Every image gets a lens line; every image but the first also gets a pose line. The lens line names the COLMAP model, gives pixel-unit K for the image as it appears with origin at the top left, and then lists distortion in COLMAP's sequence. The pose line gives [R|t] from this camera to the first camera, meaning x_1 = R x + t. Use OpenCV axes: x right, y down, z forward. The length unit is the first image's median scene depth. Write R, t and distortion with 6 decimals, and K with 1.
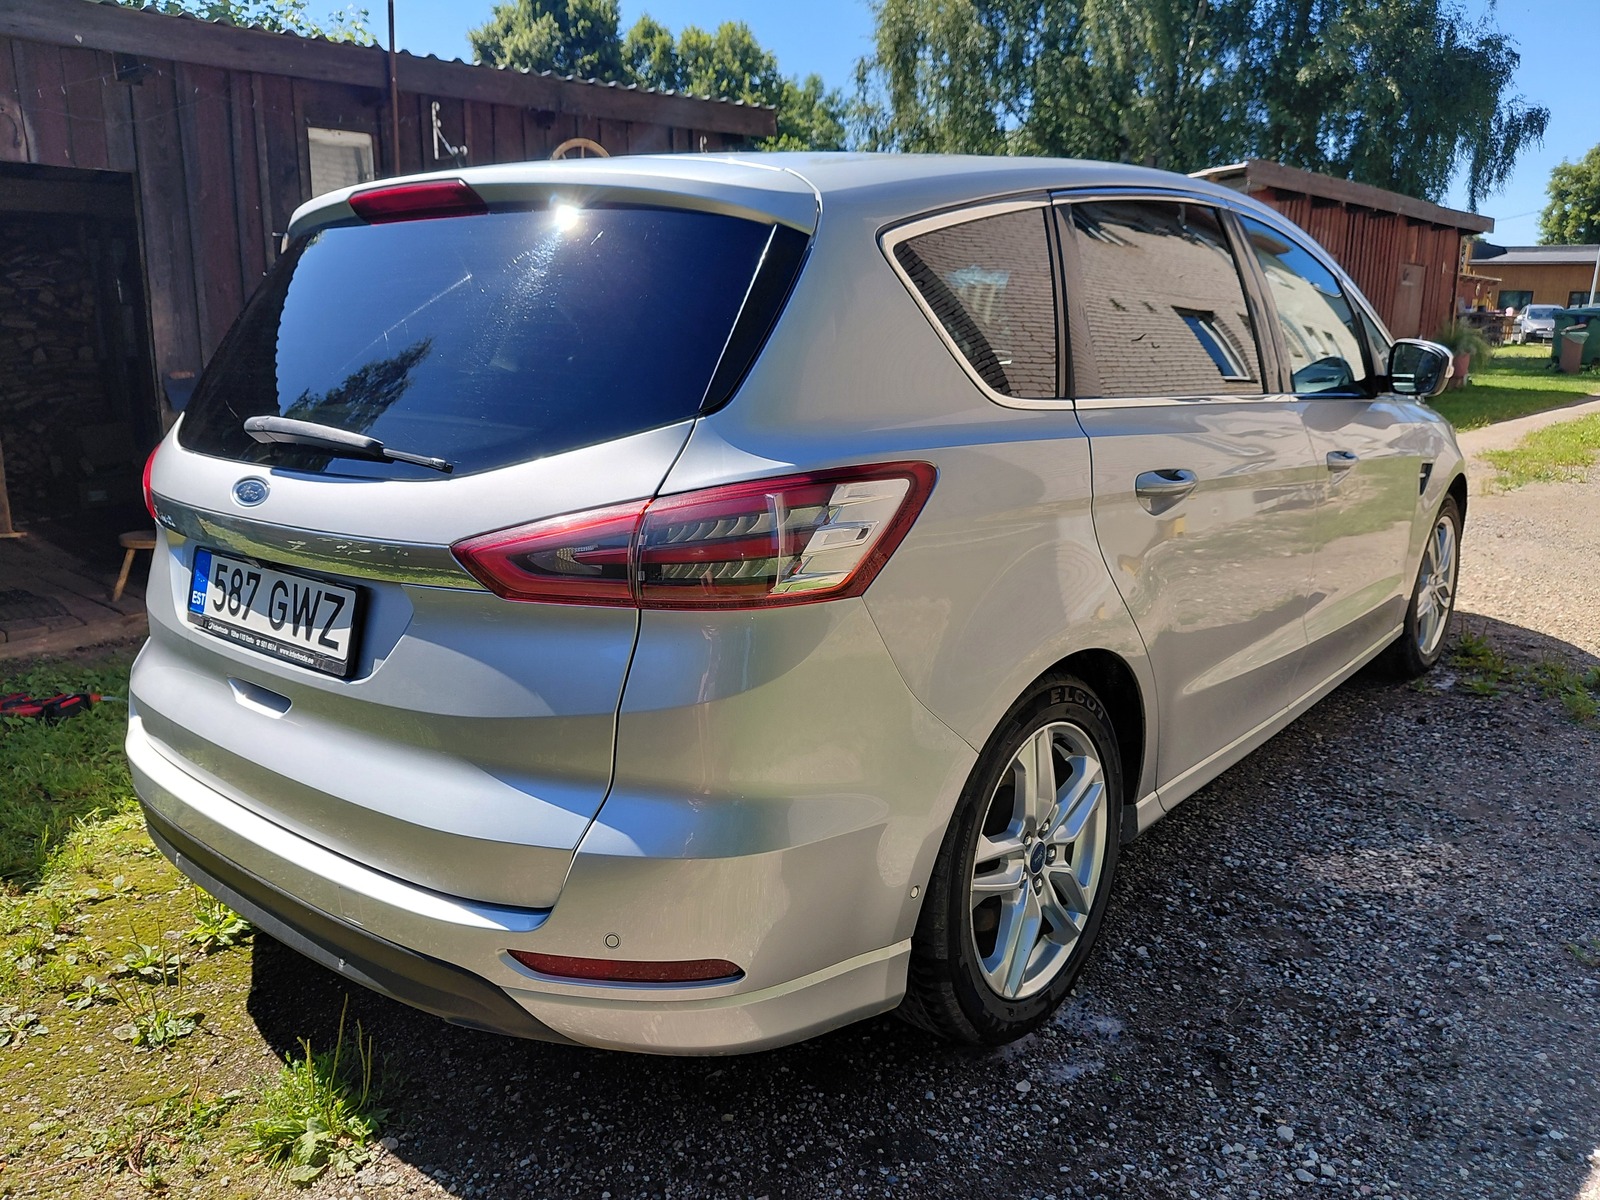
lens RADIAL K [[1217.3, 0, 800.0], [0, 1217.3, 600.0], [0, 0, 1]] dist [-0.037378, -0.002014]
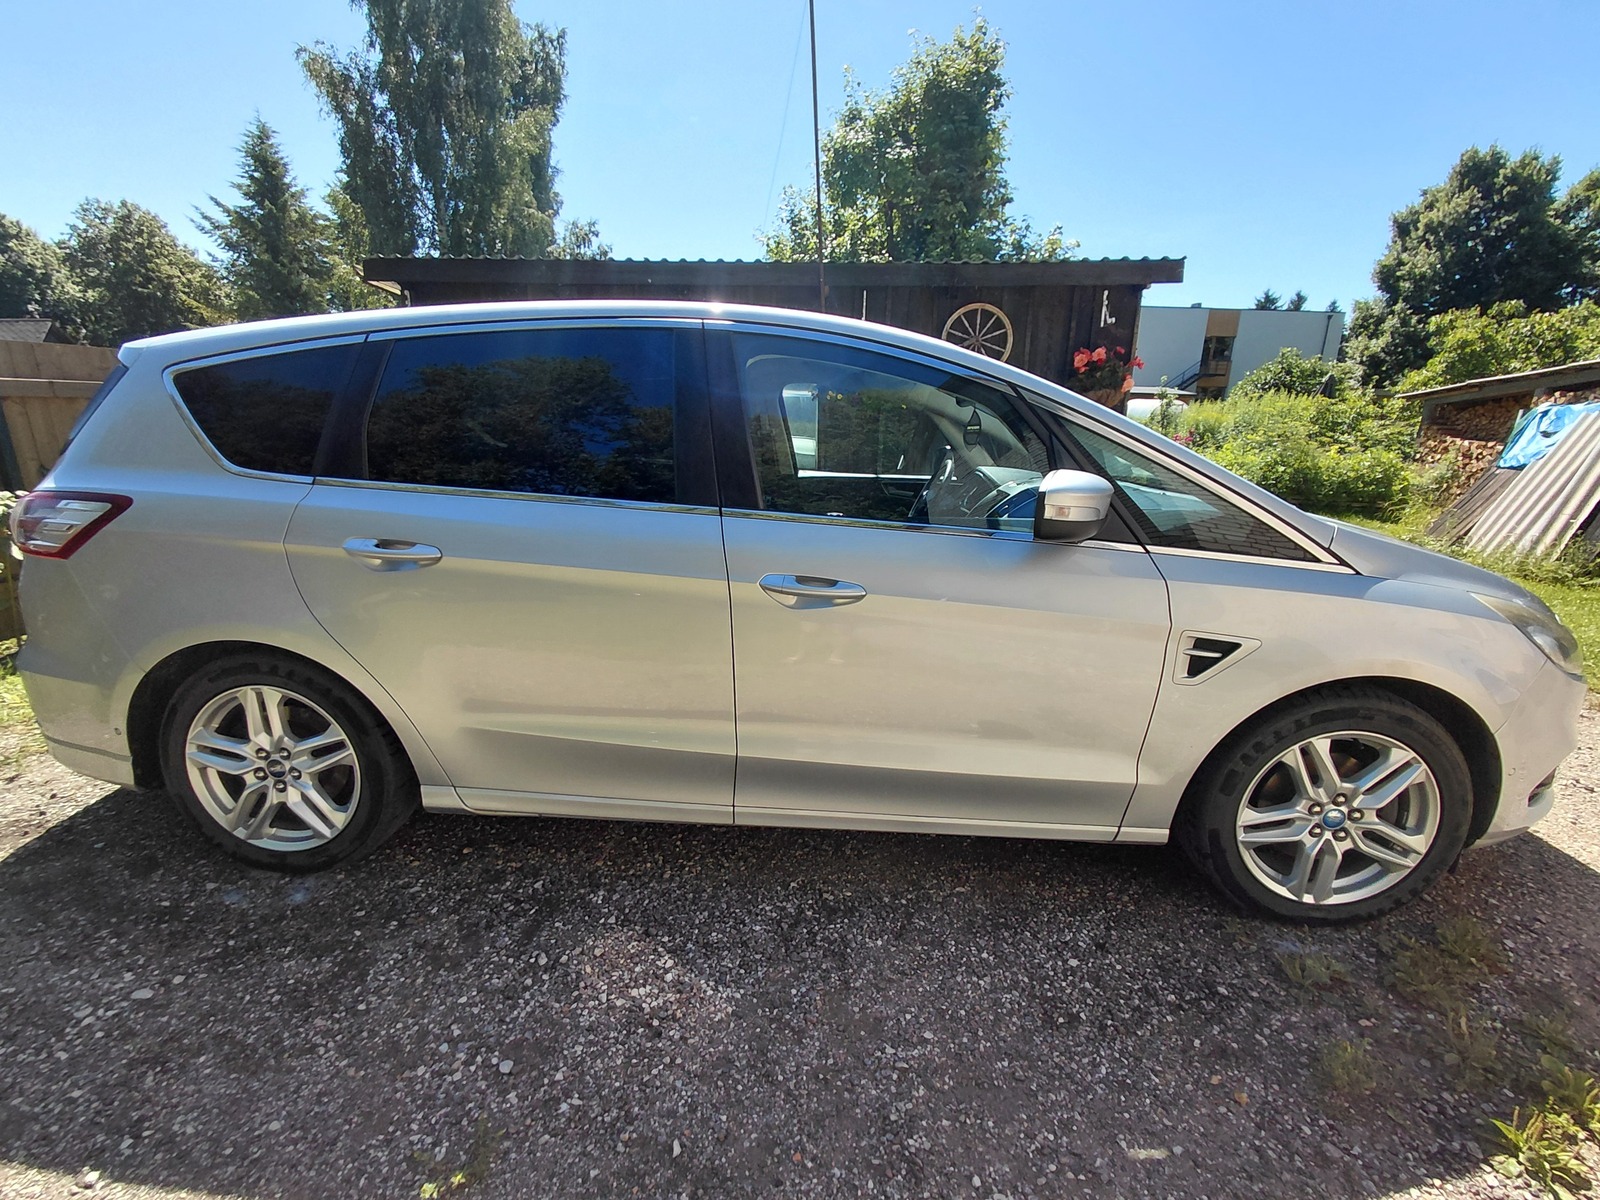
lens RADIAL K [[753.2, 0, 800.0], [0, 753.2, 600.0], [0, 0, 1]] dist [-0.000123, 0.001193]
pose [[0.599142, 0.208428, -0.773037, 0.478276], [-0.212178, 0.972333, 0.097714, -0.085121], [0.772017, 0.105477, 0.626790, 0.325464]]
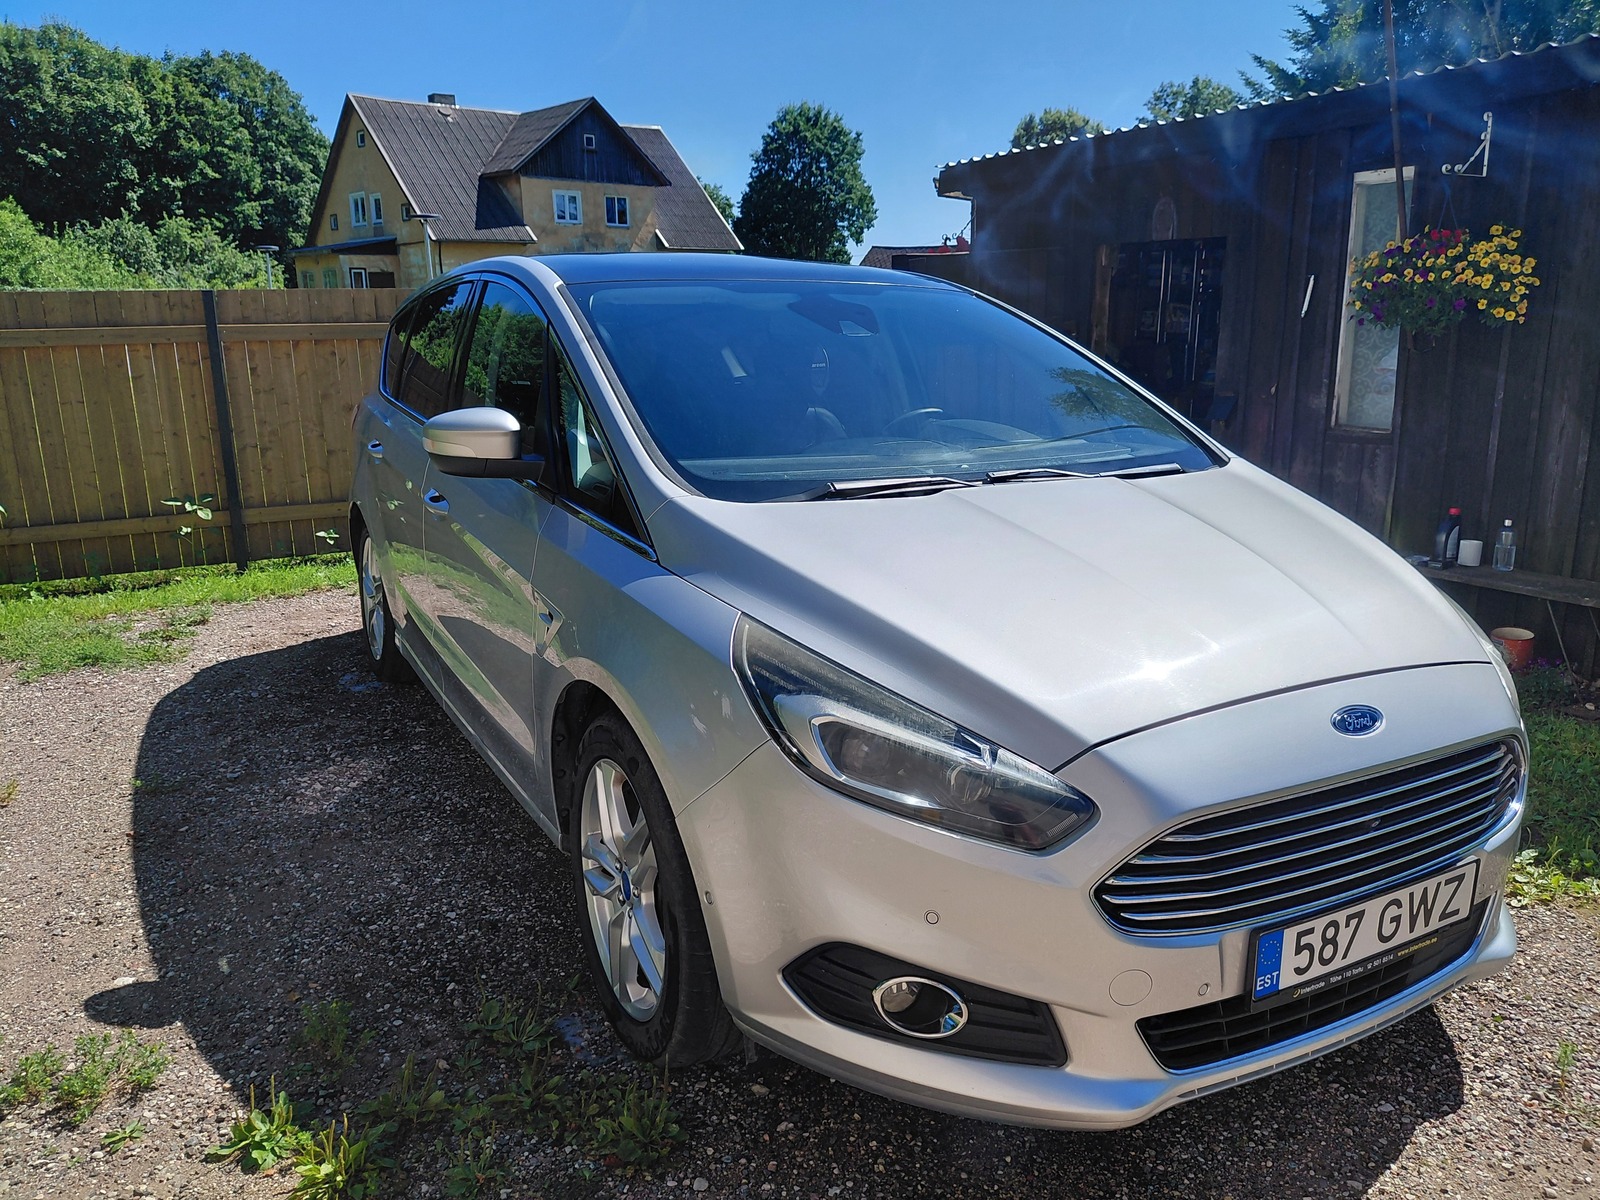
lens RADIAL K [[1217.3, 0, 800.0], [0, 1217.3, 600.0], [0, 0, 1]] dist [-0.037378, -0.002014]
pose [[-0.367350, 0.213024, -0.905359, 0.690752], [-0.214008, 0.927939, 0.305171, -0.221468], [0.905127, 0.305859, -0.295289, 0.862678]]
